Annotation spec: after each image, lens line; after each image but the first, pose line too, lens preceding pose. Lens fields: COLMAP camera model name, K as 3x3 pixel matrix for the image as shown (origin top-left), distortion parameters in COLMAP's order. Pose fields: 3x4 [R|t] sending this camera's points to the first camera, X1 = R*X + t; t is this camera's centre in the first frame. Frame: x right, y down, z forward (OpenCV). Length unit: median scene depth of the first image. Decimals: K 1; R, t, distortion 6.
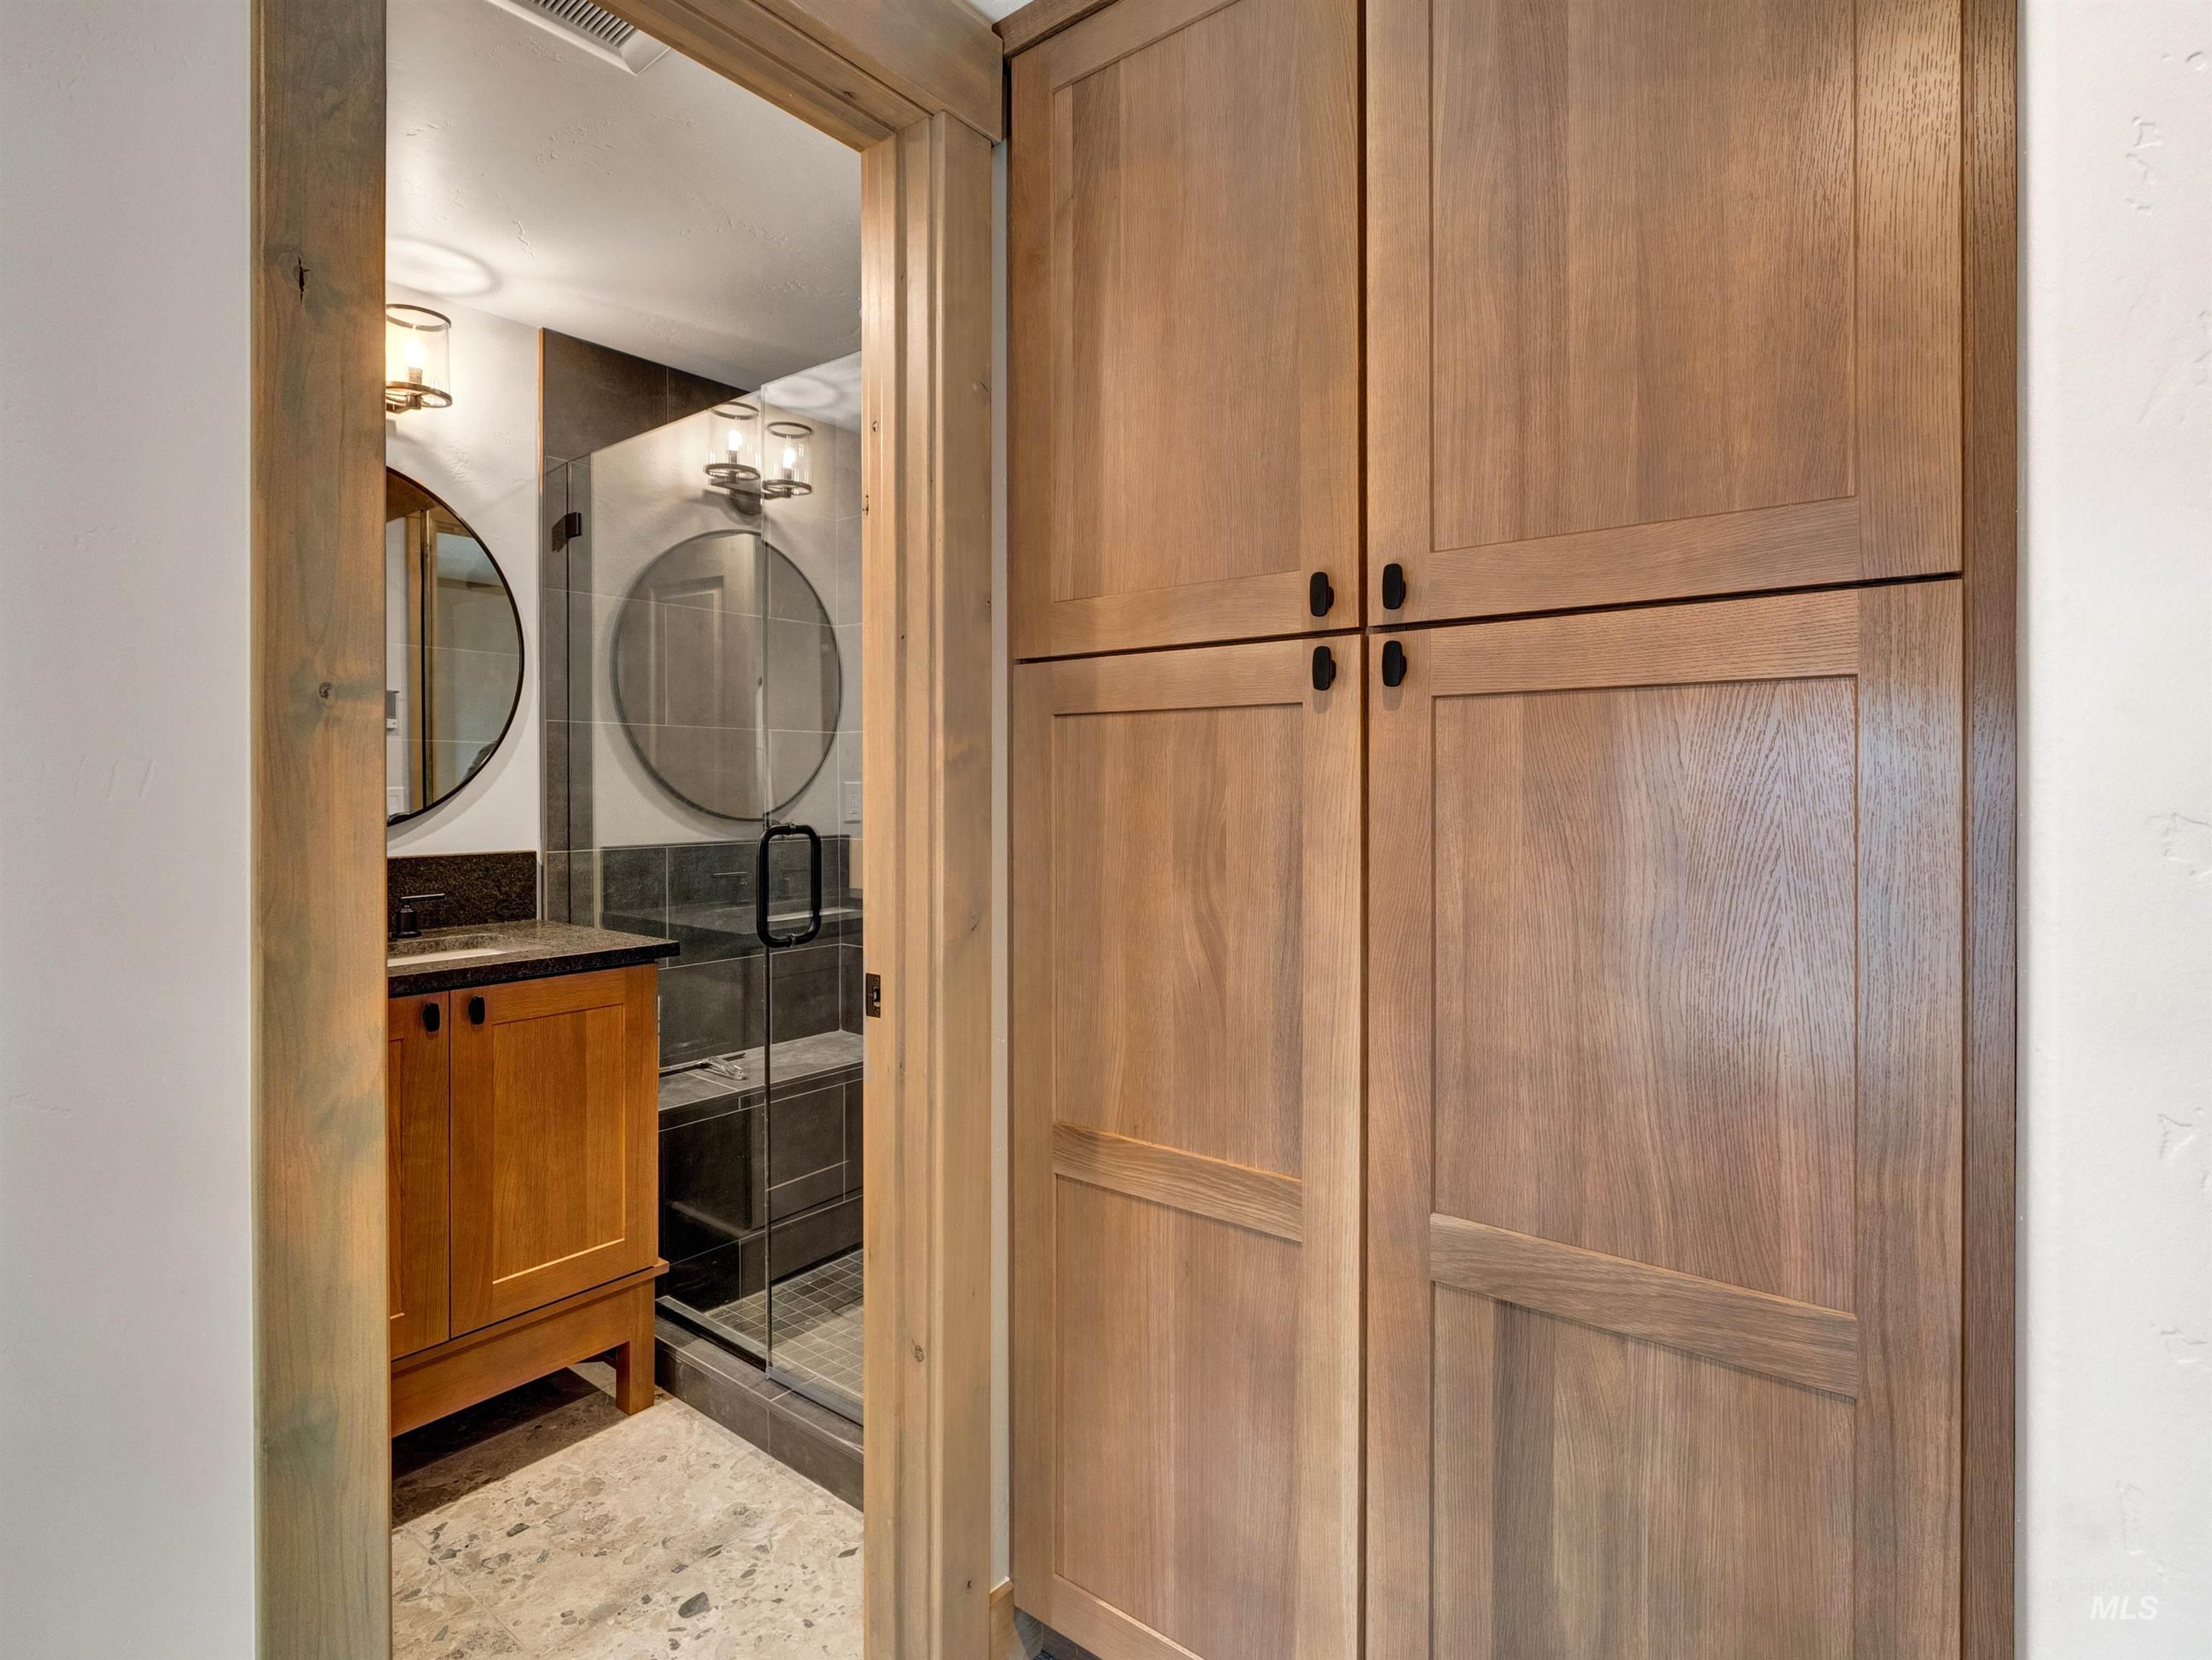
lens RADIAL K [[1118.2, 0, 1106.7], [0, 1118.2, 783.0], [0, 0, 1]] dist [-0.001341, 0.000722]
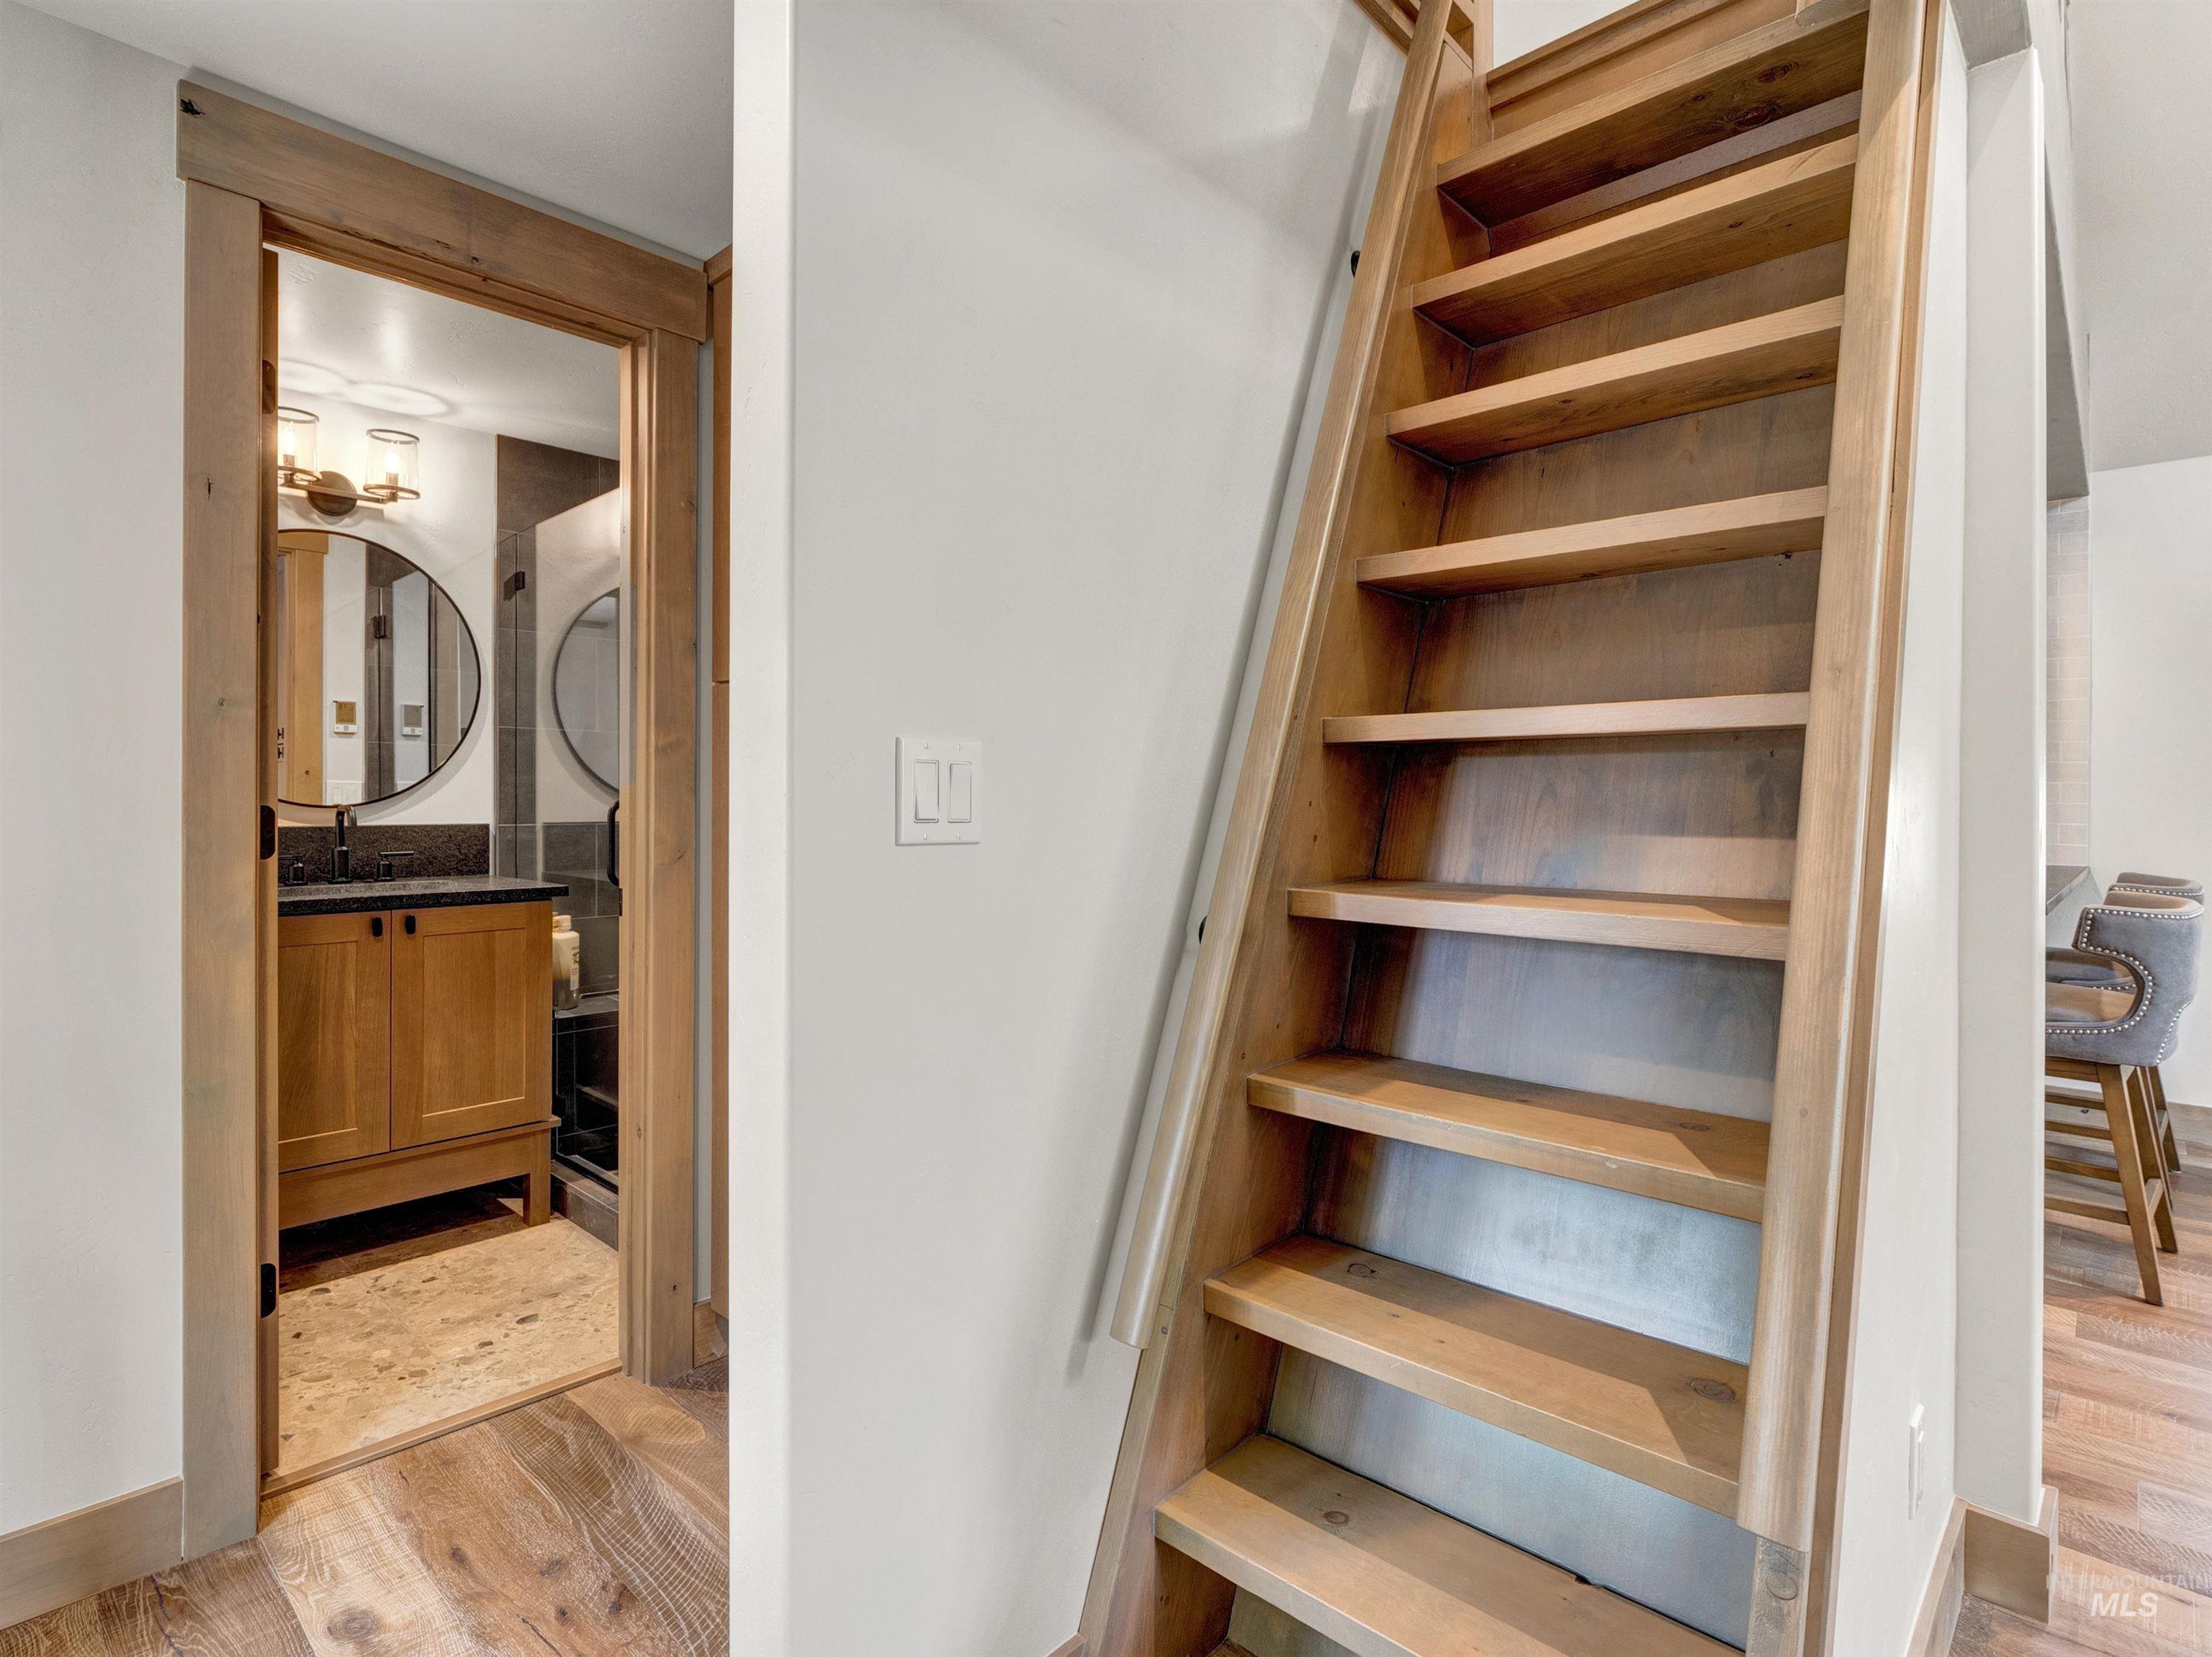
lens RADIAL K [[1111.4, 0, 1112.4], [0, 1111.4, 794.6], [0, 0, 1]] dist [-0.001429, 0.000266]
pose [[0.996808, 0.004809, -0.079694, 0.418522], [-0.005056, 0.999983, -0.002905, 0.031593], [0.079679, 0.003299, 0.996815, -0.331720]]
